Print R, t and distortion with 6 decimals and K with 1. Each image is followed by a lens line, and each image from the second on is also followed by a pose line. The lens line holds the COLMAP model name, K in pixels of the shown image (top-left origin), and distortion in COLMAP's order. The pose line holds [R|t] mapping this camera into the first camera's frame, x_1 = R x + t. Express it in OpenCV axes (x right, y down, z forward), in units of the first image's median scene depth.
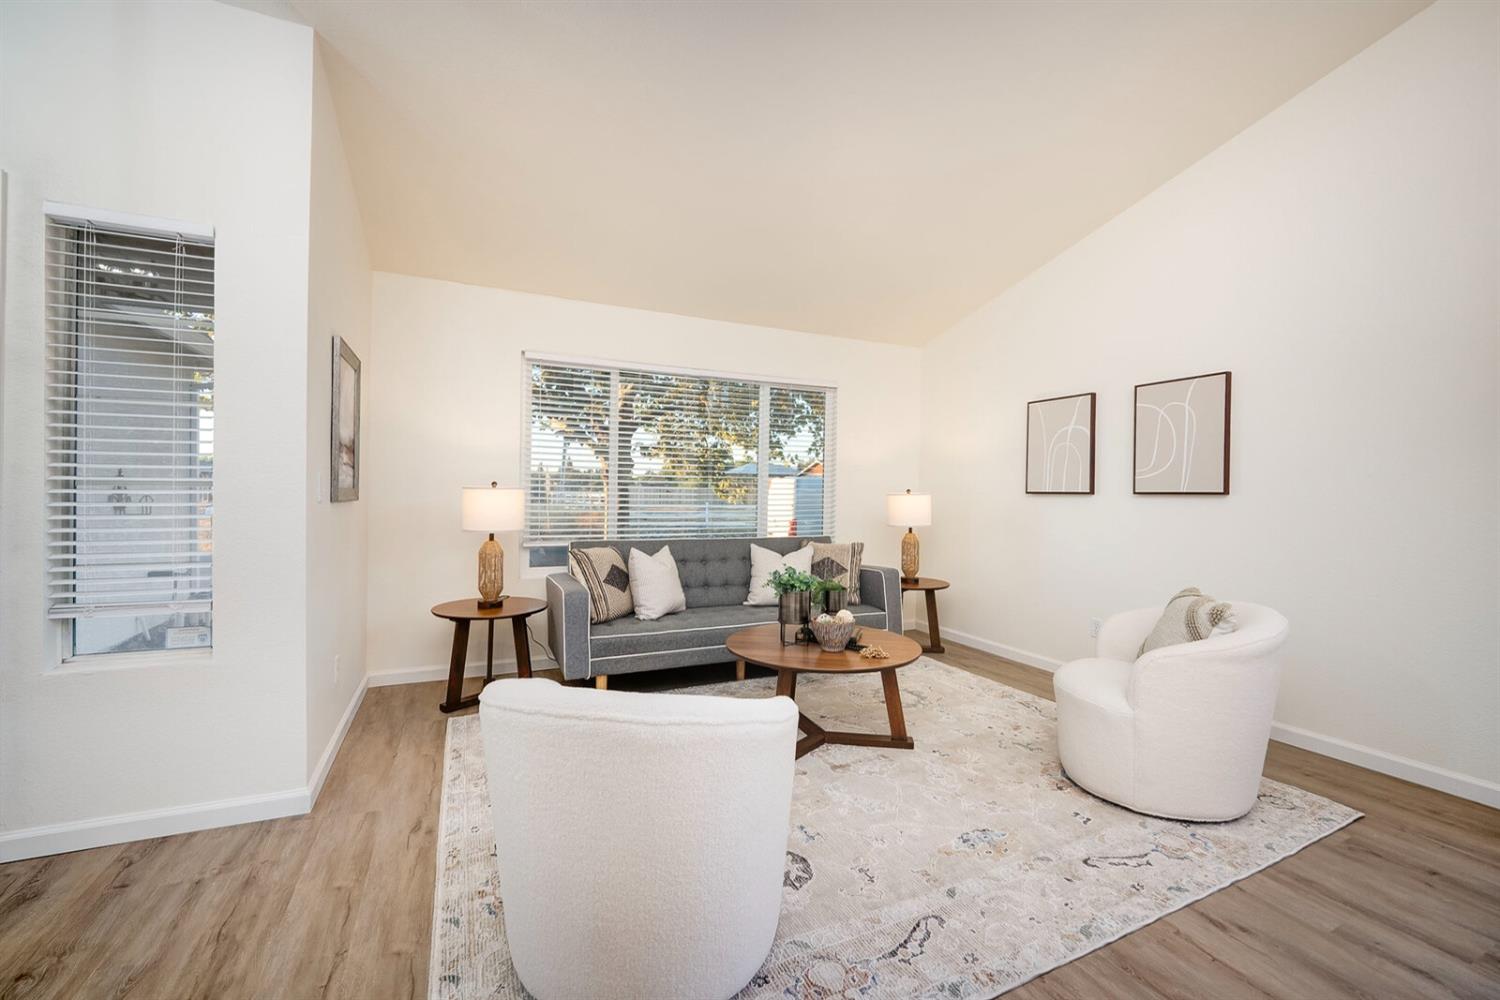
lens RADIAL K [[615.1, 0, 753.6], [0, 615.1, 497.5], [0, 0, 1]] dist [-0.015798, 0.001736]
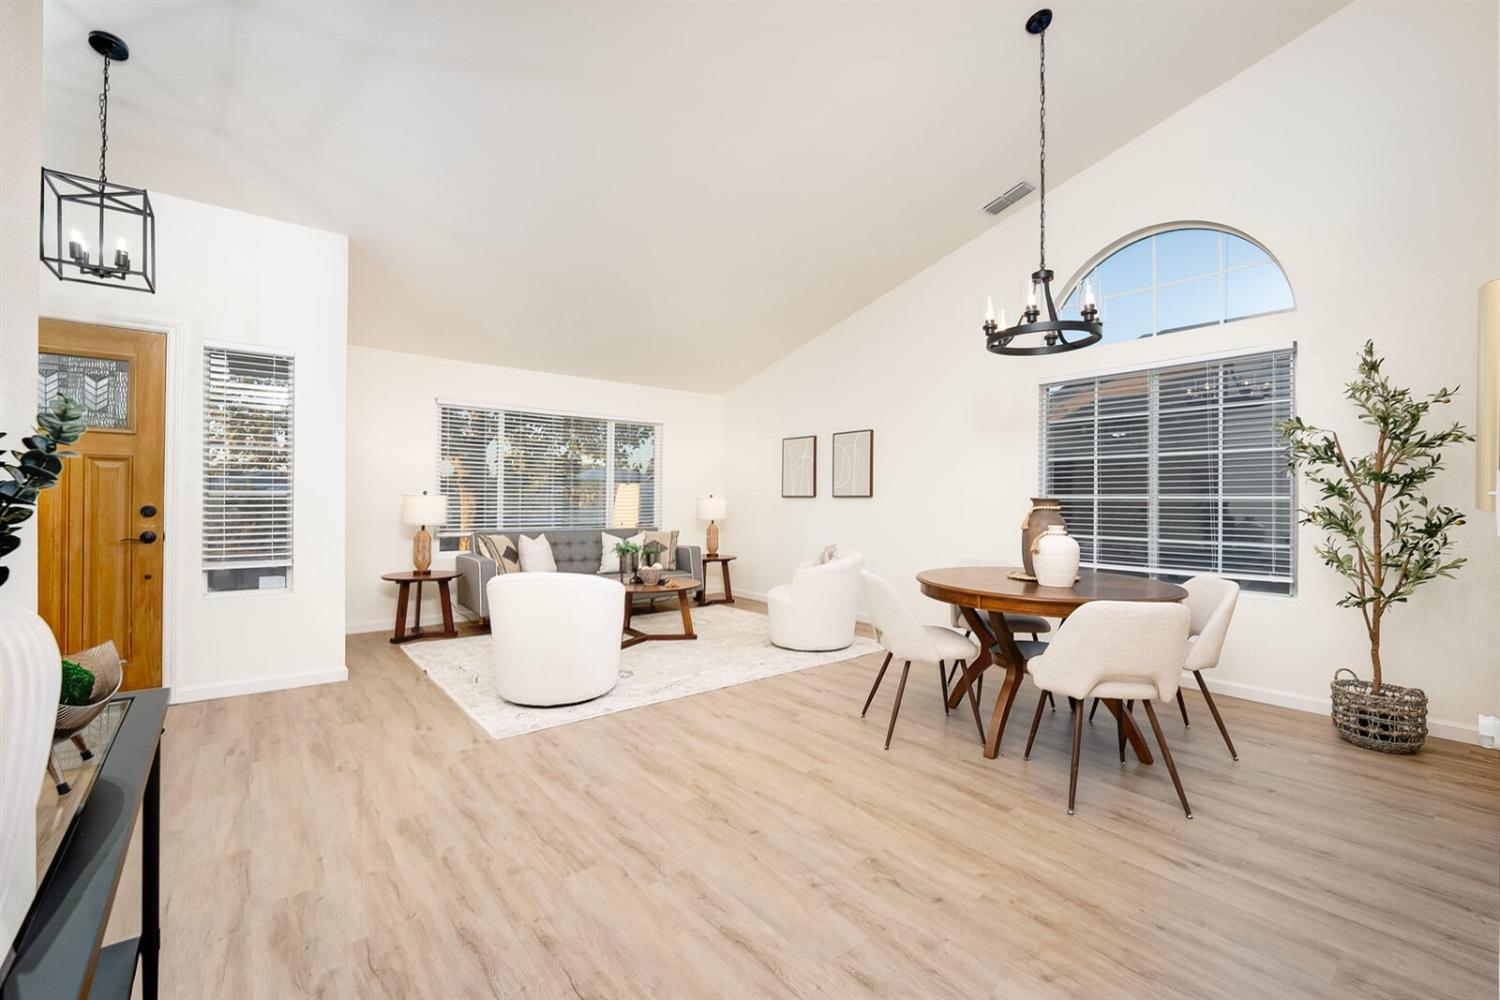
lens RADIAL K [[615.1, 0, 753.9], [0, 615.1, 495.6], [0, 0, 1]] dist [-0.015798, 0.001736]
pose [[0.970332, -0.004255, 0.241737, -0.007660], [0.006741, 0.999933, -0.009454, 0.005929], [-0.241681, 0.010803, 0.970296, -0.636695]]
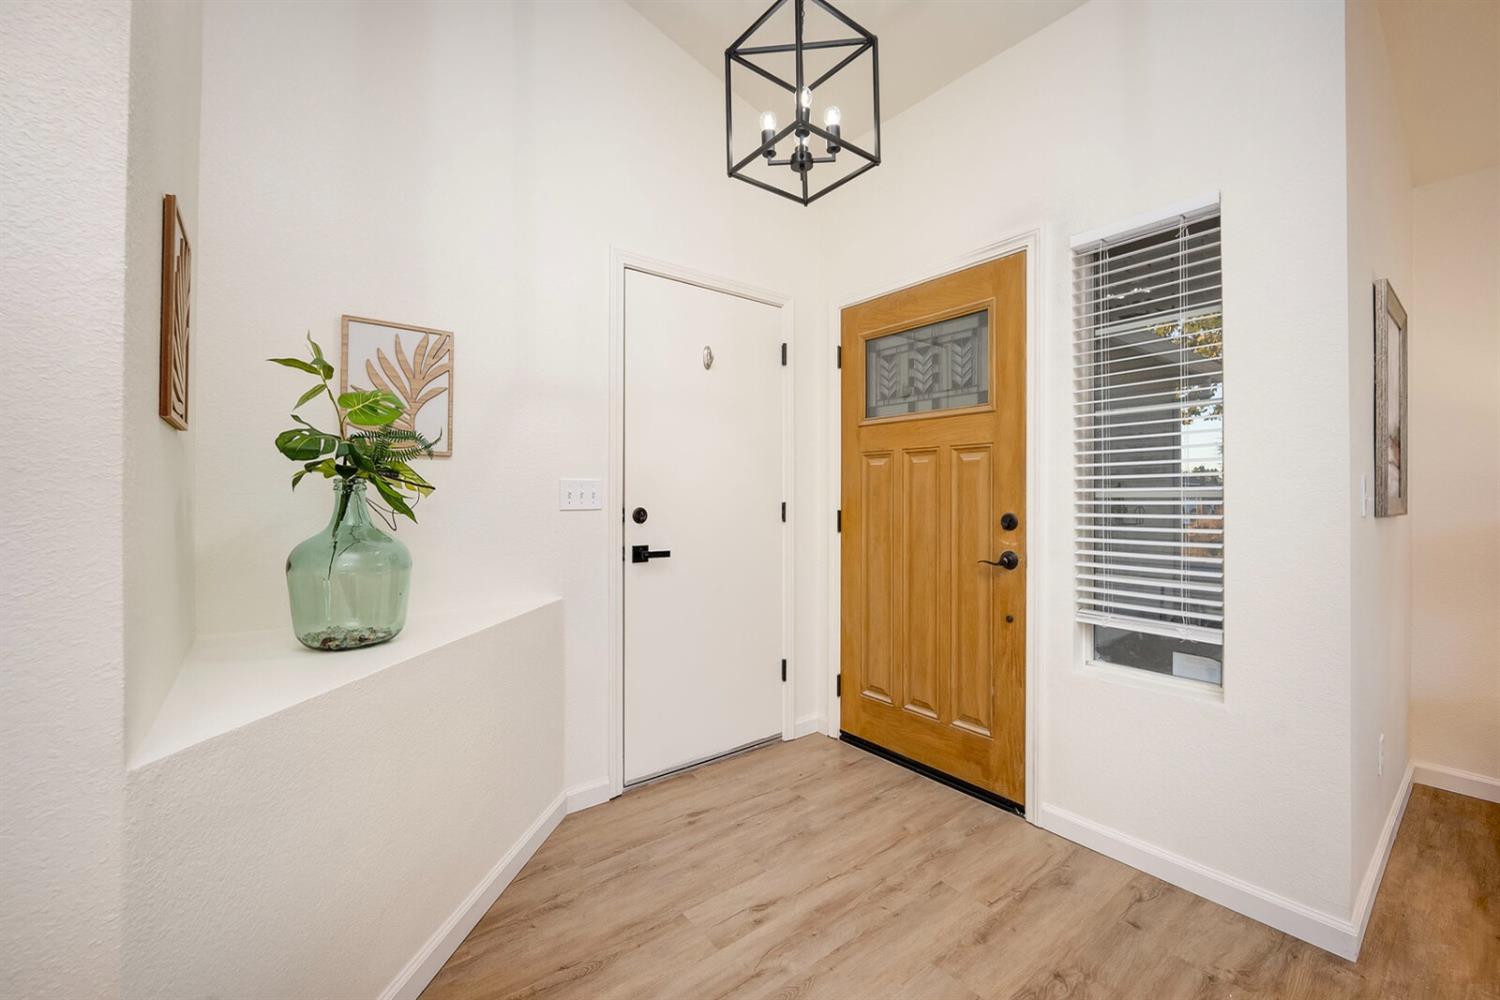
lens RADIAL K [[615.1, 0, 754.9], [0, 615.1, 488.1], [0, 0, 1]] dist [-0.015798, 0.001736]
pose [[0.234092, -0.024454, -0.971907, -0.128626], [-0.008526, 0.999594, -0.027204, -0.000837], [0.972177, 0.014655, 0.233789, 0.099805]]
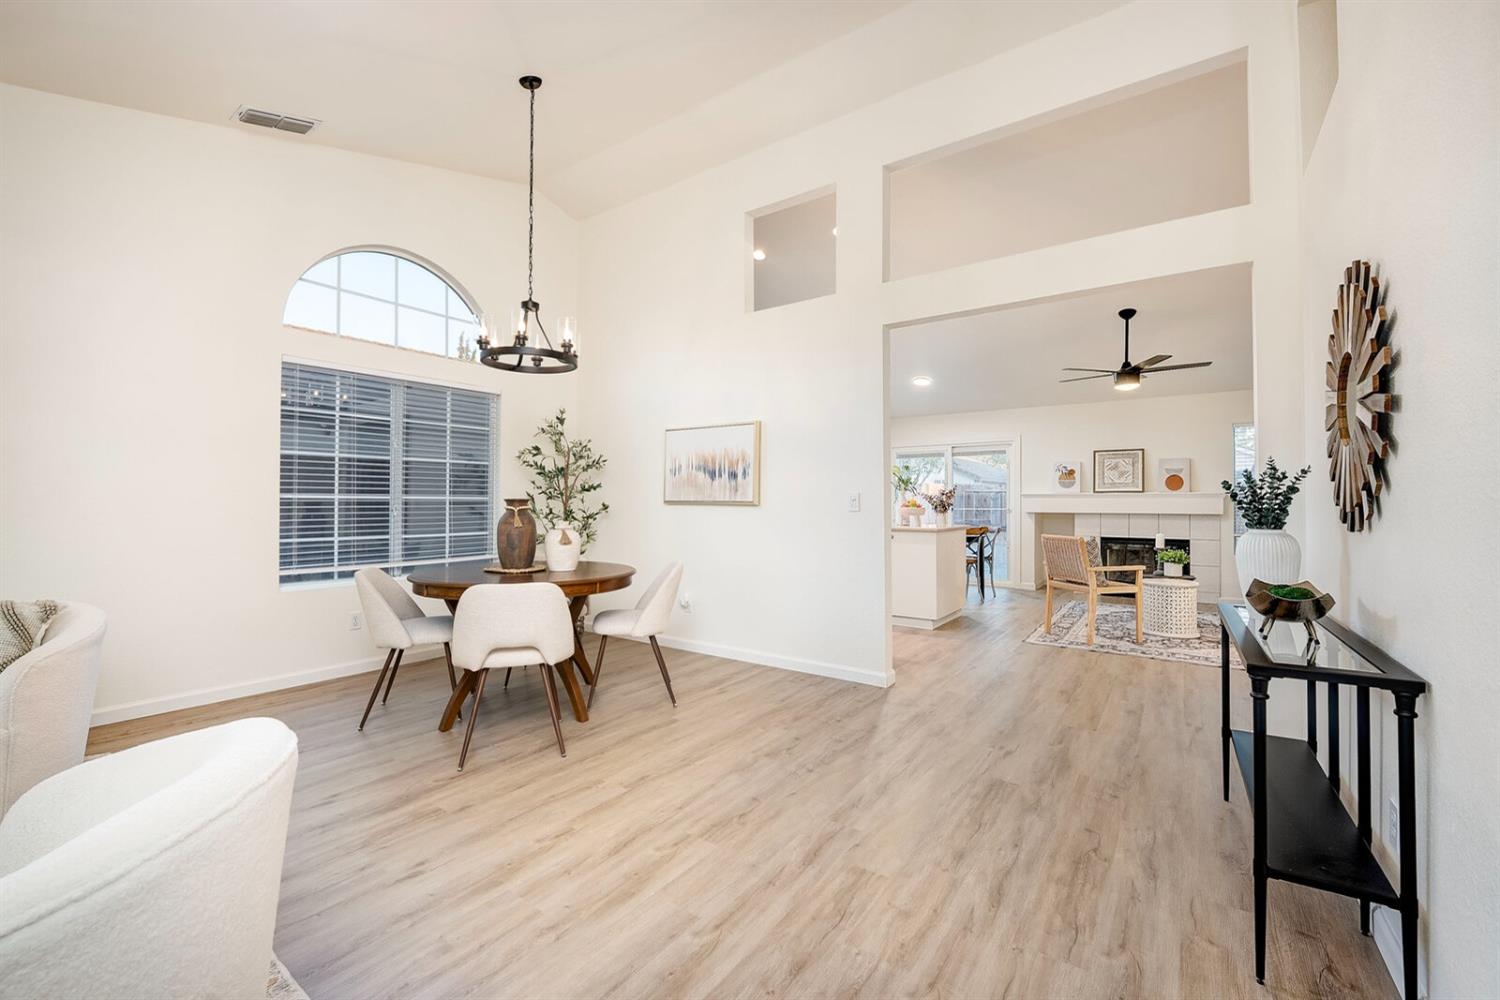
lens RADIAL K [[615.1, 0, 746.1], [0, 615.1, 496.3], [0, 0, 1]] dist [-0.015798, 0.001736]
pose [[-0.481430, -0.005641, 0.876466, -0.463993], [-0.001678, 0.999983, 0.005515, -0.007425], [-0.876483, 0.001184, -0.481432, 0.315442]]
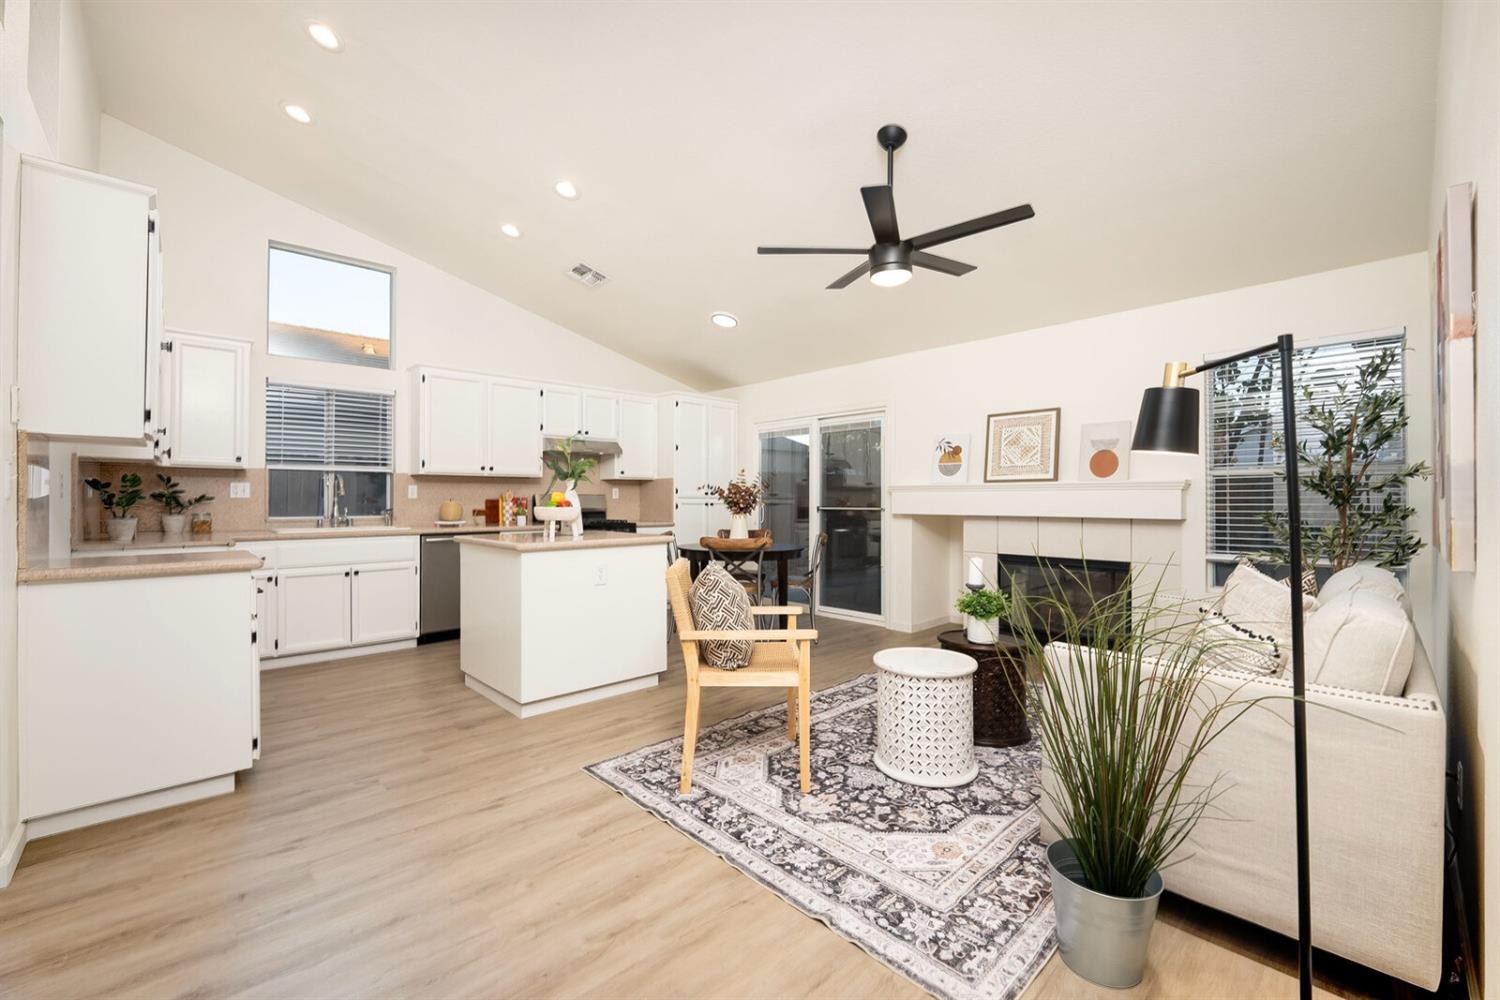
lens RADIAL K [[615.1, 0, 757.8], [0, 615.1, 496.7], [0, 0, 1]] dist [-0.015798, 0.001736]
pose [[-0.314344, -0.009152, 0.949265, -0.276950], [0.001086, 0.999949, 0.010000, 0.007601], [-0.949309, 0.004174, -0.314318, -0.957968]]
